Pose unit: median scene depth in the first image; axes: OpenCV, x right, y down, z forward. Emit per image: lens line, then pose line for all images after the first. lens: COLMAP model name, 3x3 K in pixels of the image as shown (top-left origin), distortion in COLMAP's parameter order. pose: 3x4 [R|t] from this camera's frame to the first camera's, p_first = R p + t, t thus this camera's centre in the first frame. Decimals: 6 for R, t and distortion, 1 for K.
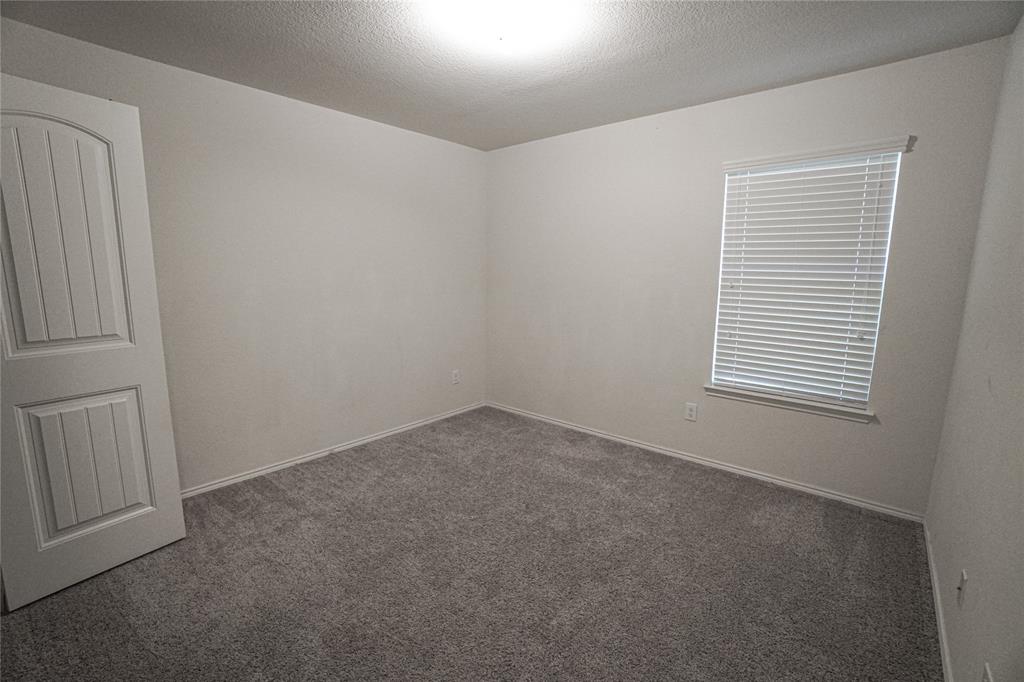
lens RADIAL K [[446.8, 0, 499.1], [0, 446.8, 341.1], [0, 0, 1]] dist [-0.017894, 0.000278]
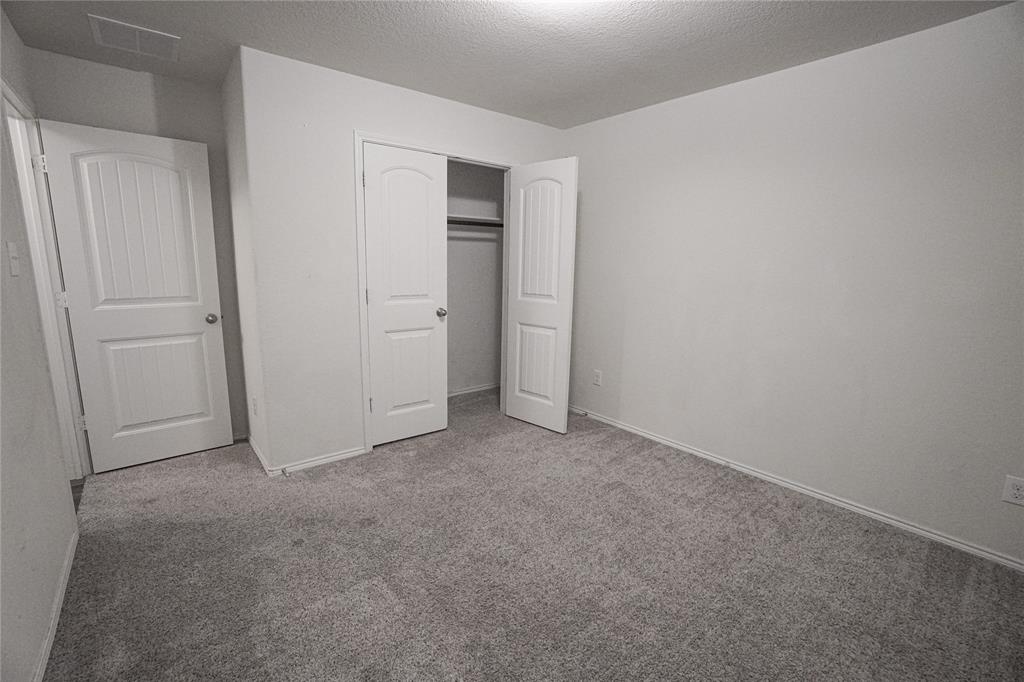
lens RADIAL K [[446.8, 0, 499.1], [0, 446.8, 341.1], [0, 0, 1]] dist [-0.017894, 0.000278]
pose [[-0.137711, 0.171220, -0.975561, 0.744955], [-0.176608, 0.964917, 0.194281, -0.122085], [0.974600, 0.199047, -0.102641, 0.842359]]
